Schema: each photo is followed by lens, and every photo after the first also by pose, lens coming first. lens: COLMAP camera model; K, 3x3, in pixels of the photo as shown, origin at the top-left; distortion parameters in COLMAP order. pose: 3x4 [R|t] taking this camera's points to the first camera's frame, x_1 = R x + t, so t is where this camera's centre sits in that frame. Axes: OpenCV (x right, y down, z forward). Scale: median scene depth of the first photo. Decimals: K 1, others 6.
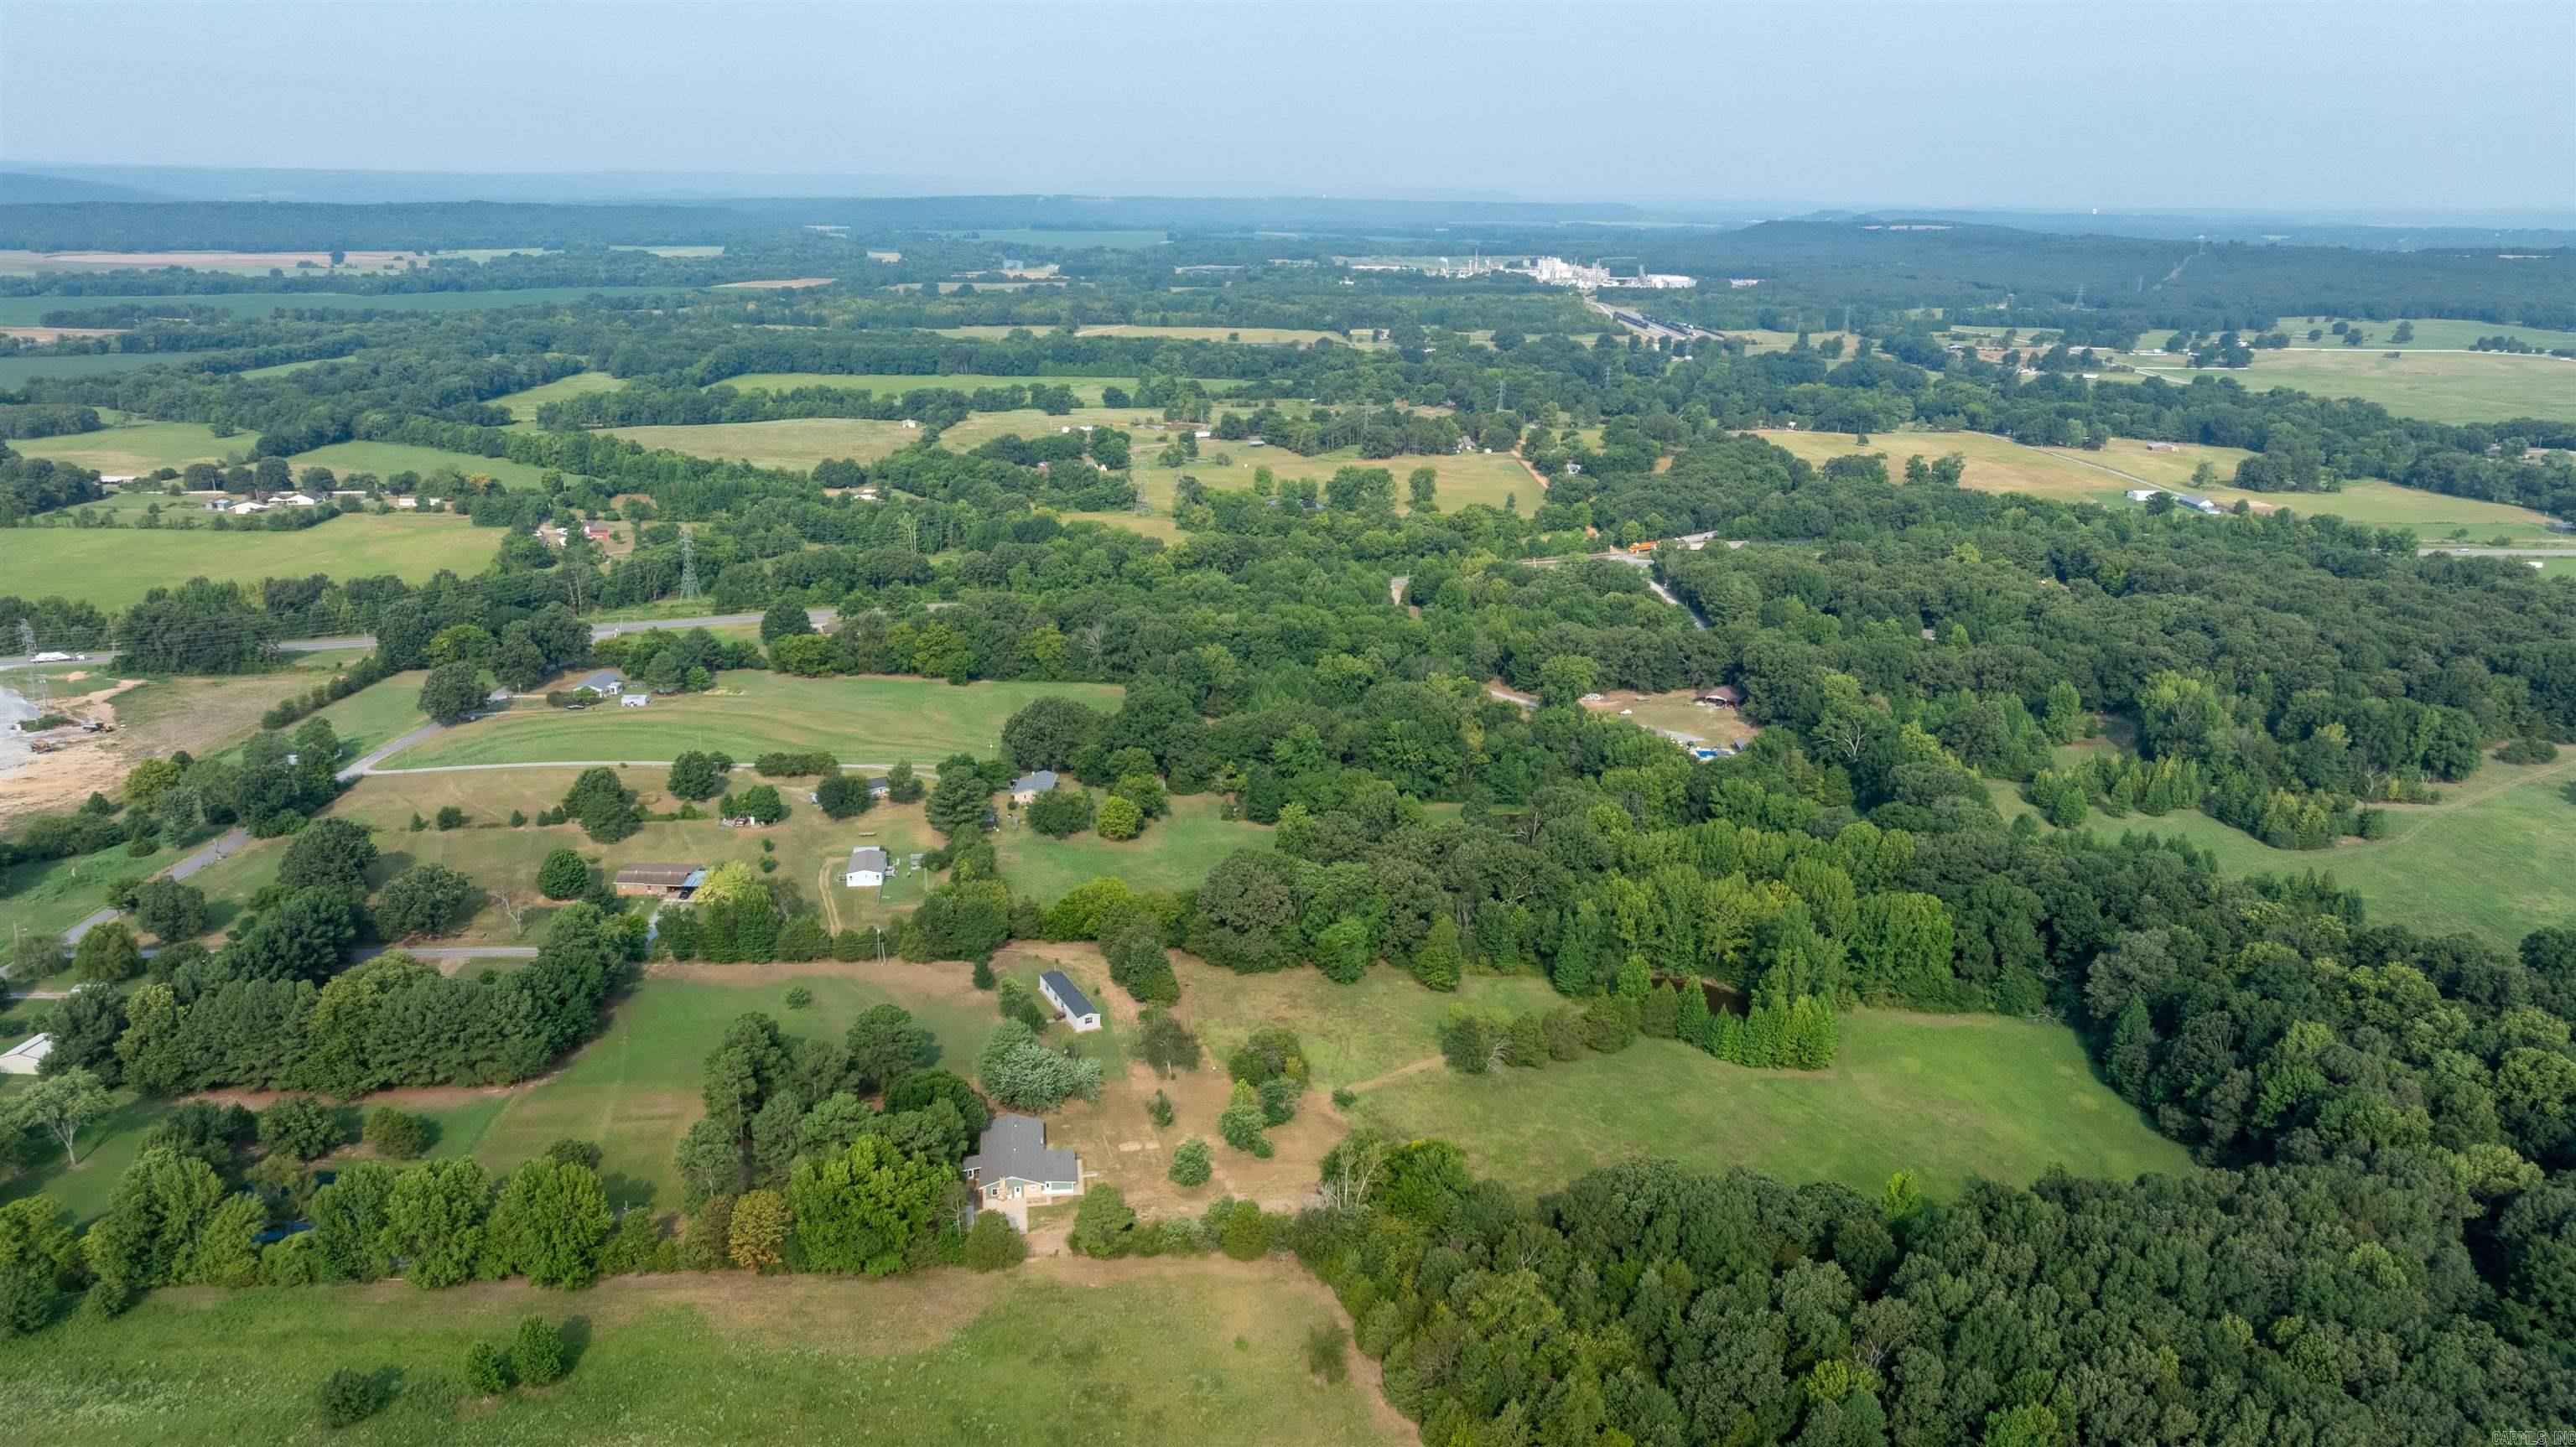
lens RADIAL K [[1782.8, 0, 1290.0], [0, 1782.8, 745.7], [0, 0, 1]] dist [-0.017919, 0.011543]
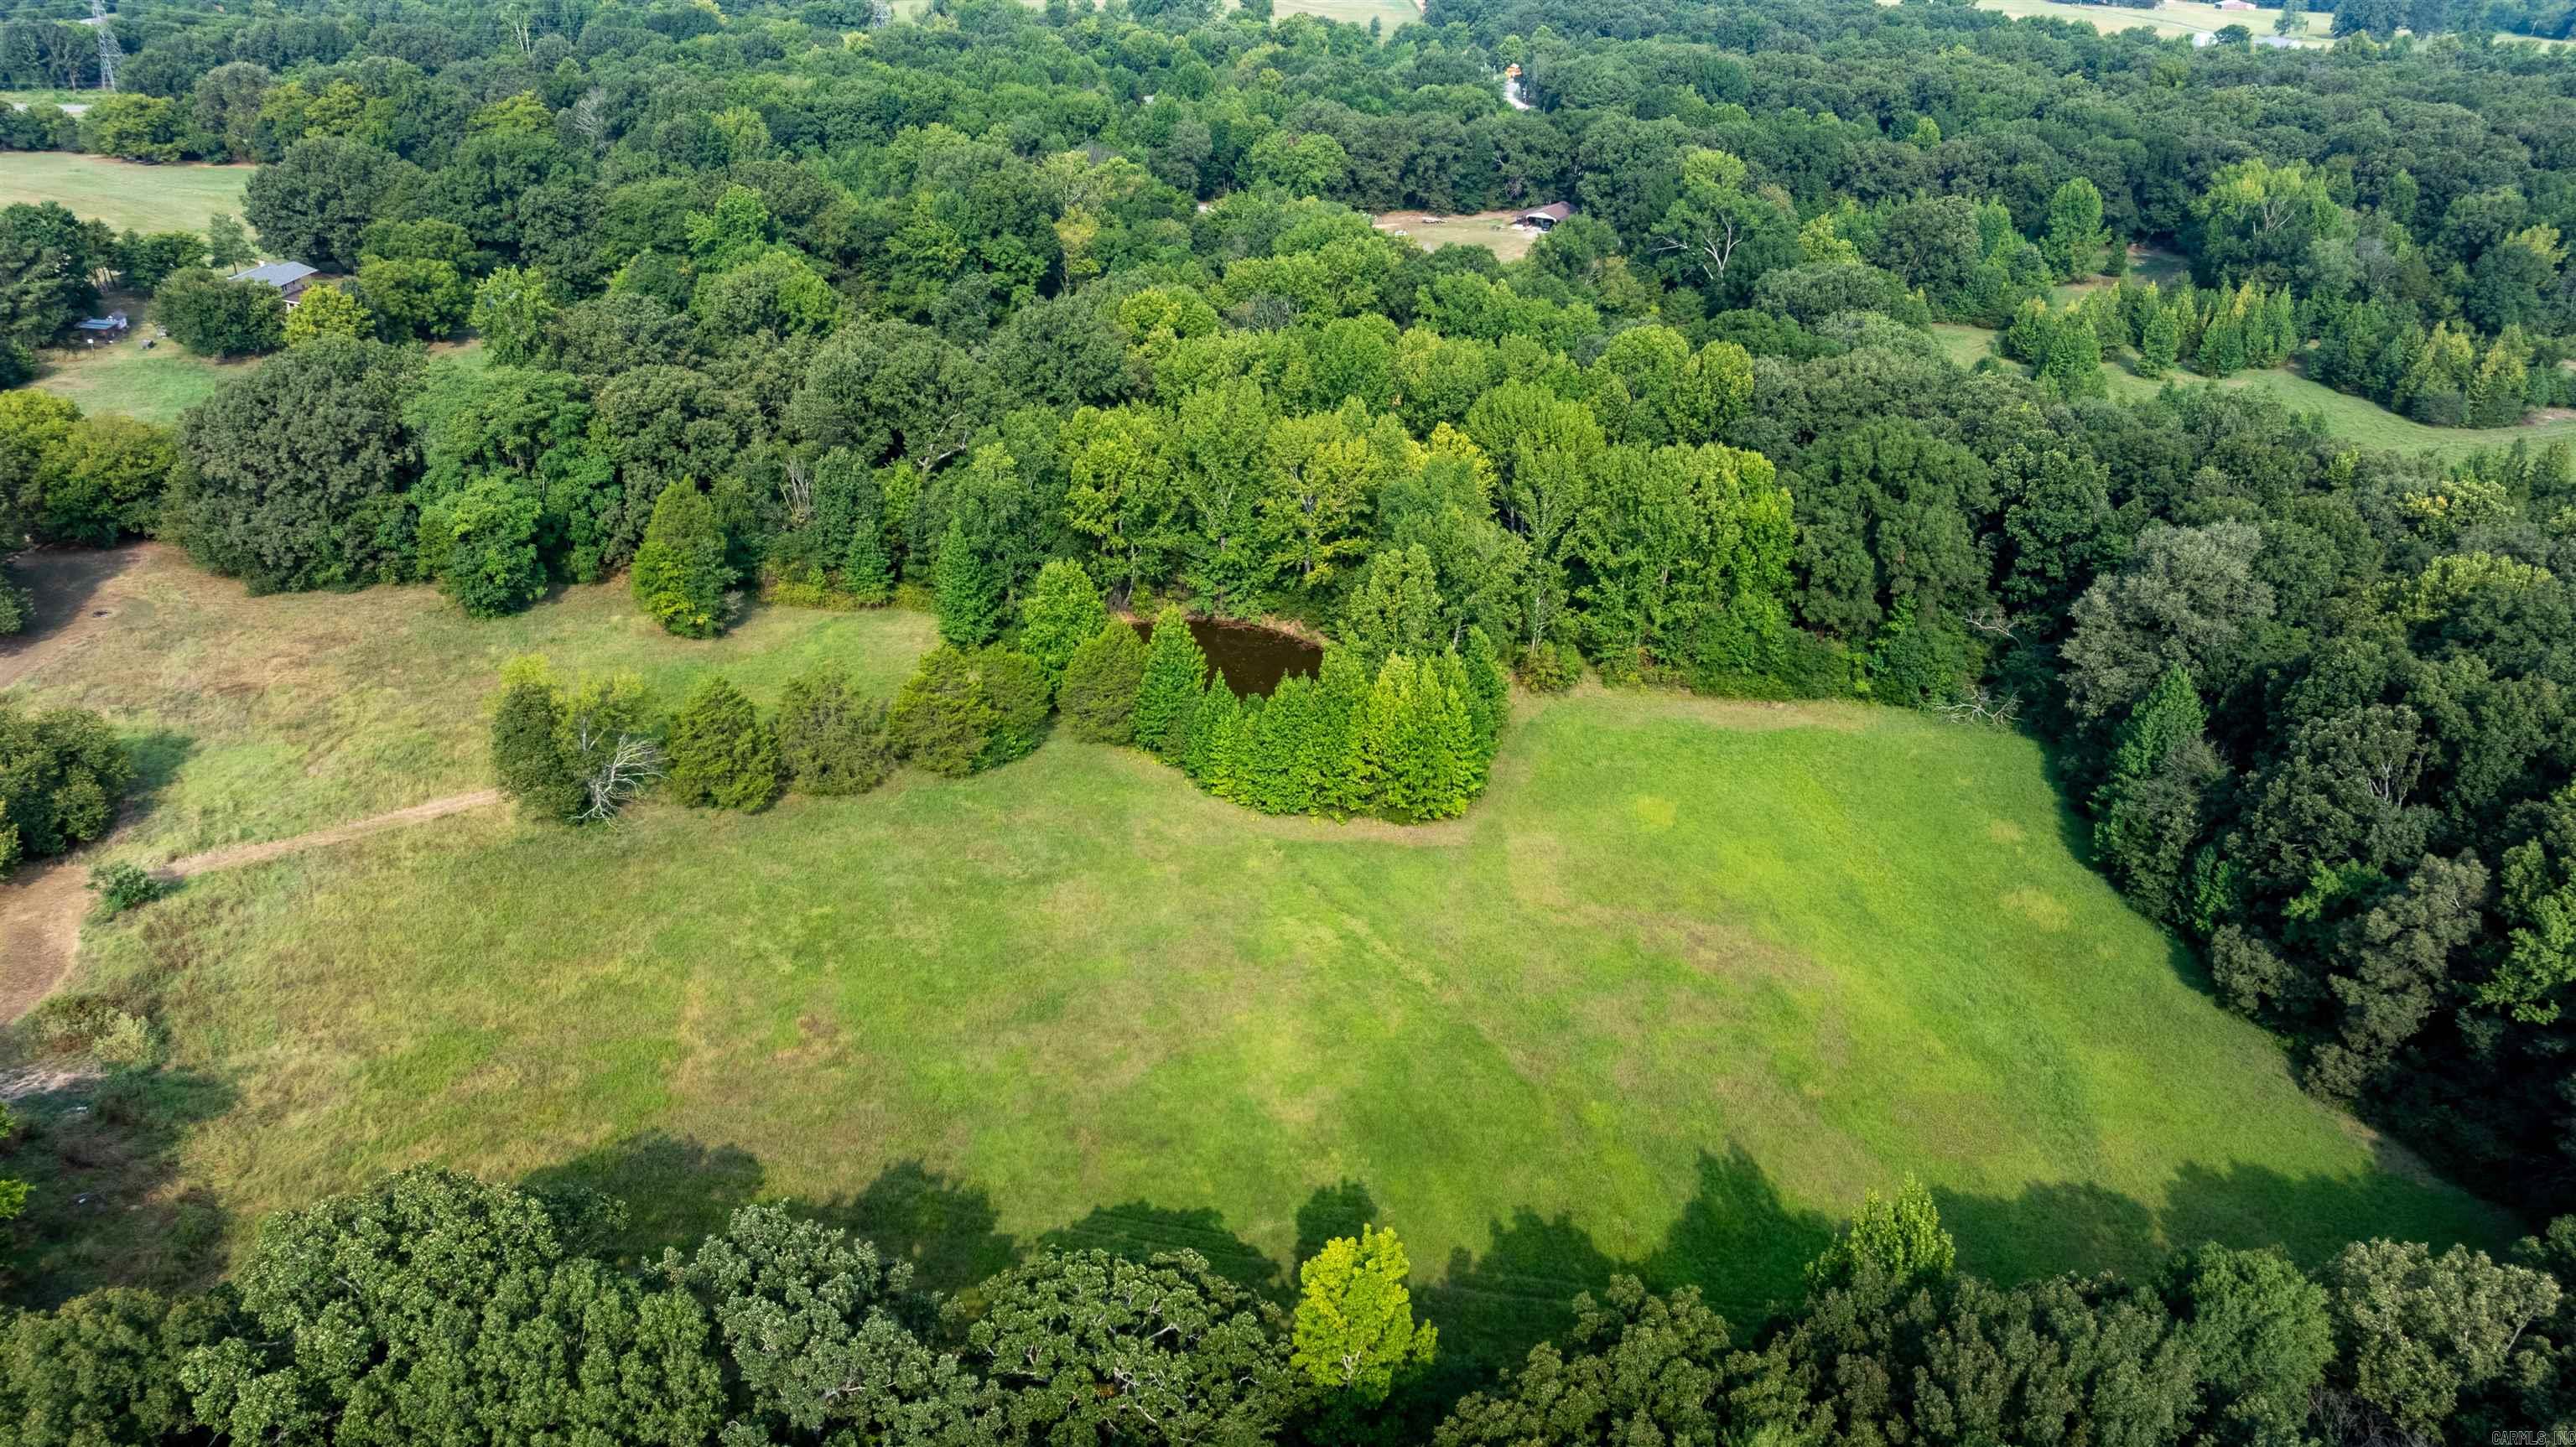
lens RADIAL K [[1782.8, 0, 1284.6], [0, 1782.8, 709.4], [0, 0, 1]] dist [-0.017919, 0.011543]
pose [[0.999856, 0.016528, -0.003844, 0.241658], [-0.015725, 0.987602, 0.156188, 0.080533], [0.006378, -0.156105, 0.987720, 0.528127]]
